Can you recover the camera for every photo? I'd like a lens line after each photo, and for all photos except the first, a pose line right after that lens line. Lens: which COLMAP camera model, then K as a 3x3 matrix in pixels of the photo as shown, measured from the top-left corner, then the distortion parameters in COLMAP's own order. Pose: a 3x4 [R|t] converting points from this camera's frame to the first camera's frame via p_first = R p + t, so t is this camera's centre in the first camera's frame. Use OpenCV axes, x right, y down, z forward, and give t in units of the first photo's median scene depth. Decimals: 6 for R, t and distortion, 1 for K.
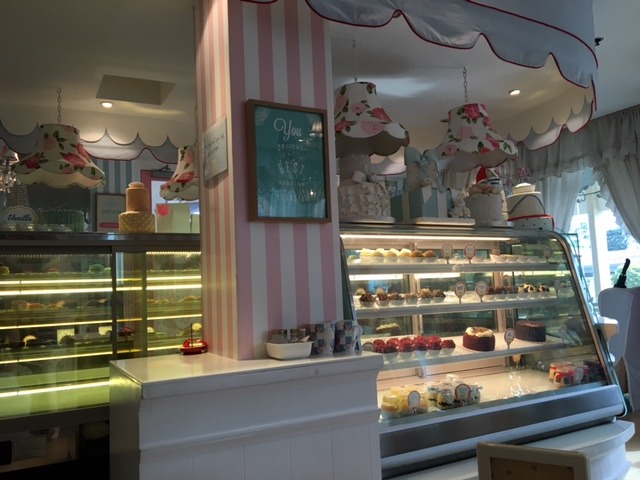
lens RADIAL K [[539.7, 0, 320.0], [0, 539.7, 240.0], [0, 0, 1]] dist [0.000804, 0.000217]
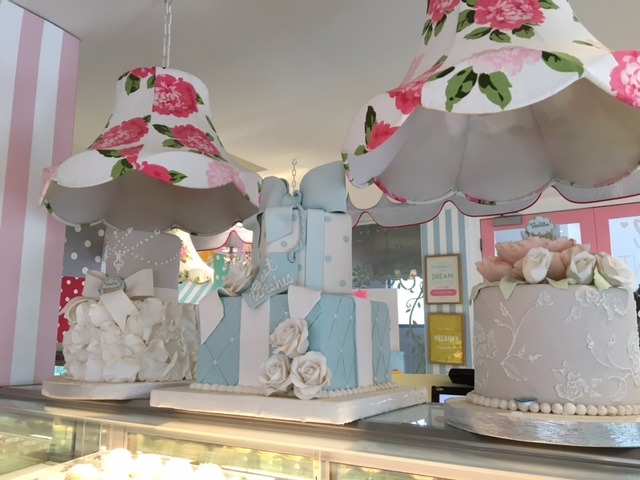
lens RADIAL K [[539.7, 0, 320.0], [0, 539.7, 240.0], [0, 0, 1]] dist [0.000804, 0.000217]
pose [[0.516158, -0.100680, -0.850555, 0.495271], [0.051524, 0.994919, -0.086501, -0.095227], [0.854942, 0.000824, 0.518723, 0.834246]]
